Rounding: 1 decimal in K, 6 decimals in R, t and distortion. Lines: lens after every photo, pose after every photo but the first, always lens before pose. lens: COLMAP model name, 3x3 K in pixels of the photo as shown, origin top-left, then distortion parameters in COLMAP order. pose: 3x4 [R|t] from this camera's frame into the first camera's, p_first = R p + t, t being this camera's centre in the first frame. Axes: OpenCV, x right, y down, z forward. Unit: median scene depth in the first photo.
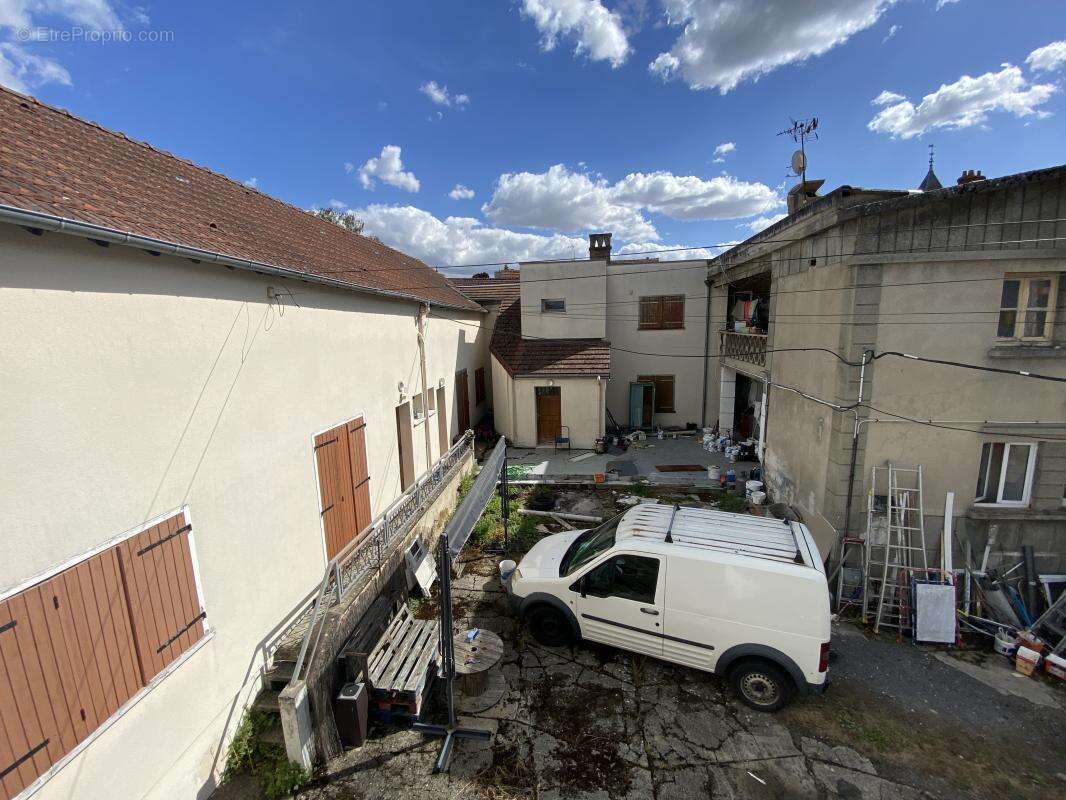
lens RADIAL K [[432.9, 0, 531.0], [0, 432.9, 396.6], [0, 0, 1]] dist [0.026836, -0.022483]
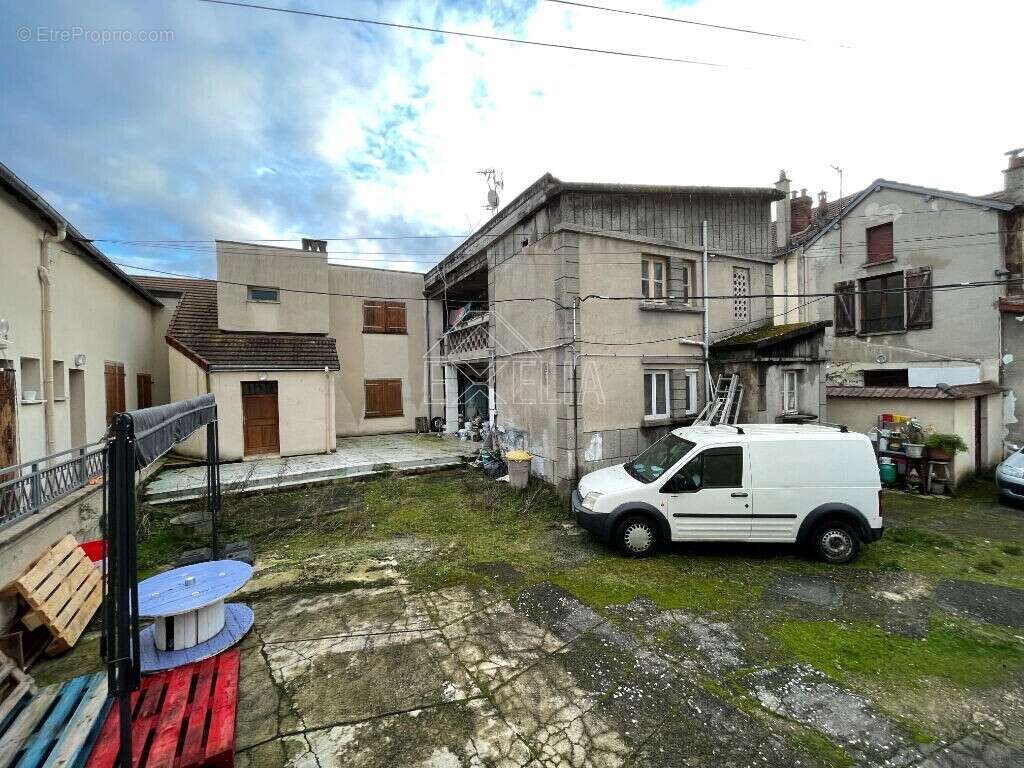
lens RADIAL K [[411.1, 0, 509.5], [0, 411.1, 382.5], [0, 0, 1]] dist [-0.005222, 0.000331]
pose [[0.805446, 0.001384, 0.592667, -0.075927], [0.097690, 0.986009, -0.135066, 0.244493], [-0.584562, 0.166686, 0.794042, 0.183886]]
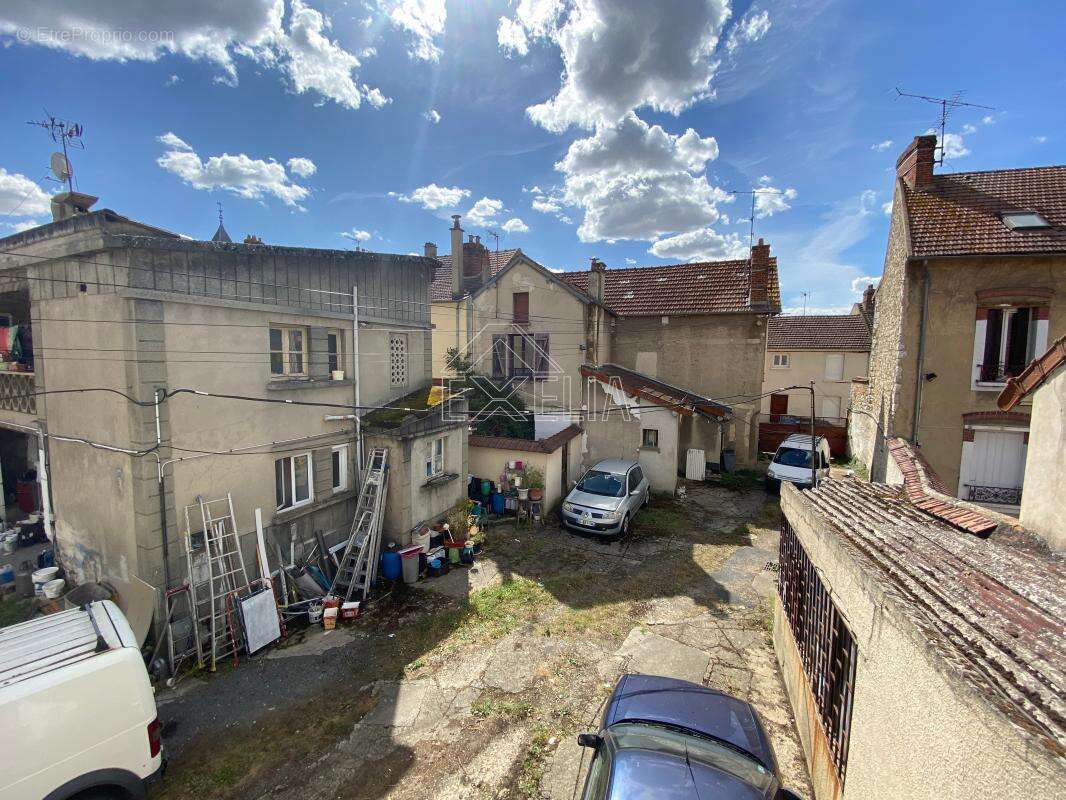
lens RADIAL K [[433.2, 0, 535.8], [0, 433.2, 395.2], [0, 0, 1]] dist [0.037971, -0.031131]
pose [[0.243828, -0.053008, 0.968369, 0.037768], [0.136506, 0.990440, 0.019845, 0.001438], [-0.960163, 0.127349, 0.248733, -0.025403]]
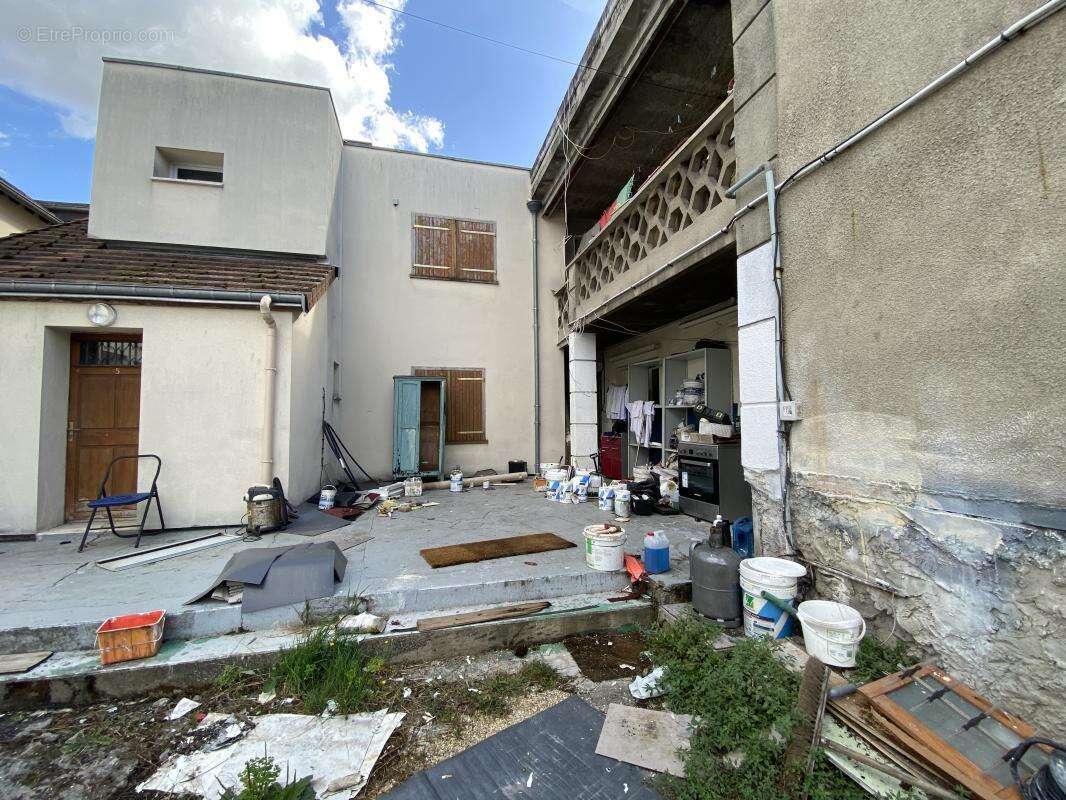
lens RADIAL K [[426.8, 0, 540.9], [0, 426.8, 400.8], [0, 0, 1]] dist [-0.020606, -0.000064]
pose [[0.907976, 0.034523, 0.417597, 0.389476], [0.056487, 0.977418, -0.203623, 0.202895], [-0.415197, 0.208474, 0.885523, 1.125990]]
